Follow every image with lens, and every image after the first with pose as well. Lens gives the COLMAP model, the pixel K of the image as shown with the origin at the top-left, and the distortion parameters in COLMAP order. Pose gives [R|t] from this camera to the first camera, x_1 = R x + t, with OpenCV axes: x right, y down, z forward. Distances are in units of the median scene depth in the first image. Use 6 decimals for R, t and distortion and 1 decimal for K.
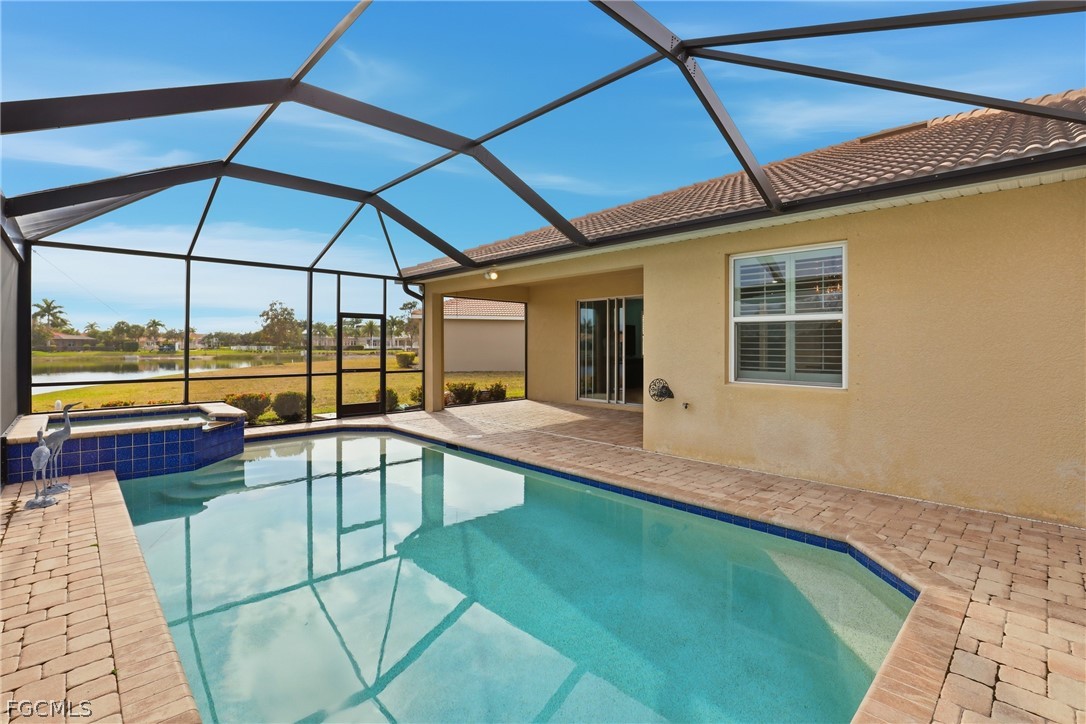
lens RADIAL K [[500.4, 0, 545.3], [0, 500.4, 346.4], [0, 0, 1]] dist [-0.032665, 0.000291]
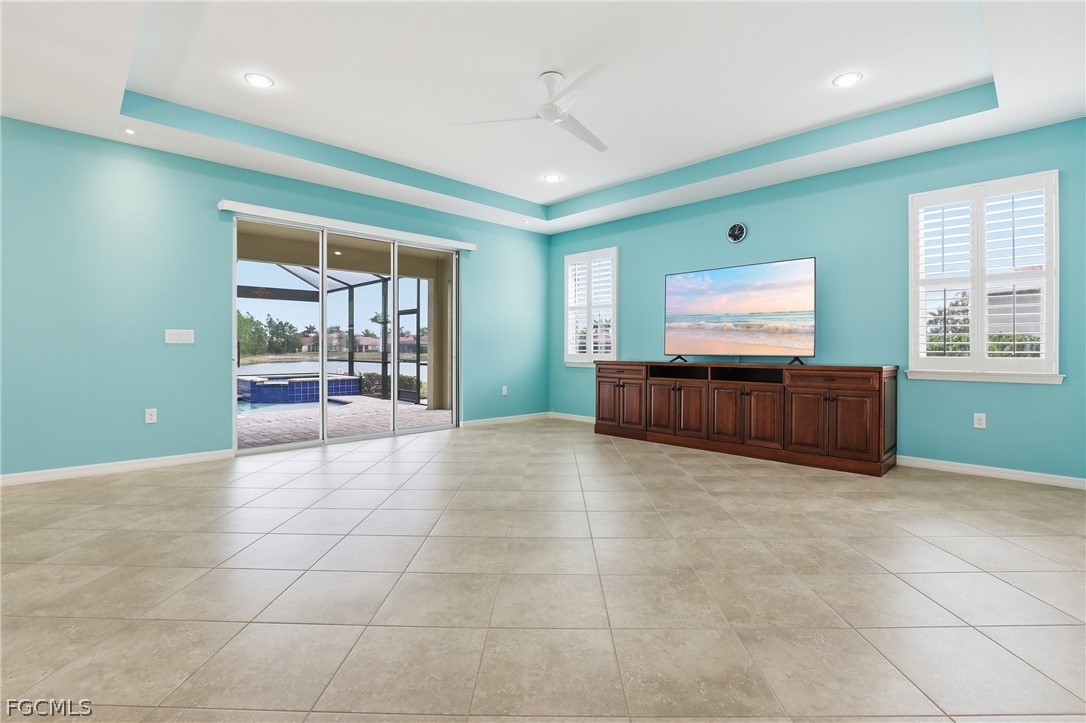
lens RADIAL K [[500.4, 0, 545.3], [0, 500.4, 345.9], [0, 0, 1]] dist [-0.032665, 0.000291]
pose [[0.002838, -0.006670, -0.999974, 0.765693], [-0.004674, 0.999967, -0.006683, 0.021400], [0.999985, 0.004693, 0.002807, 1.349577]]
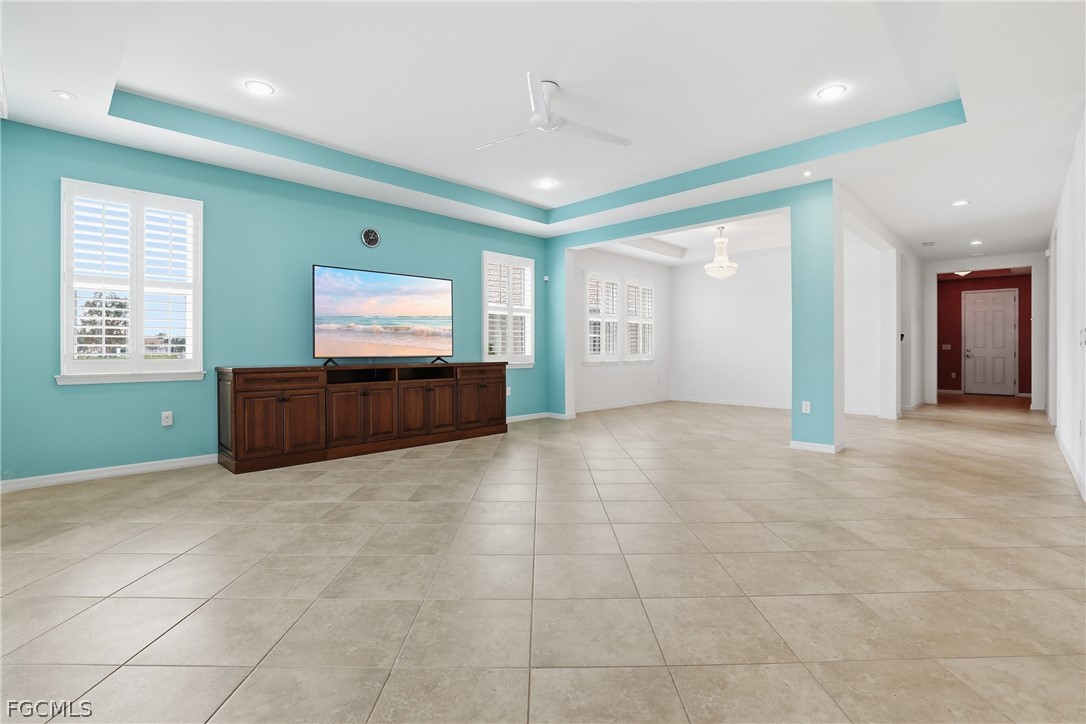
lens RADIAL K [[429.9, 0, 616.5], [0, 429.9, 349.9], [0, 0, 1]] dist [-0.030679, 0.000169]
pose [[0.999304, -0.004877, 0.036975, 0.452167], [0.004957, 0.999986, -0.002090, 0.021764], [-0.036964, 0.002272, 0.999314, 1.042520]]
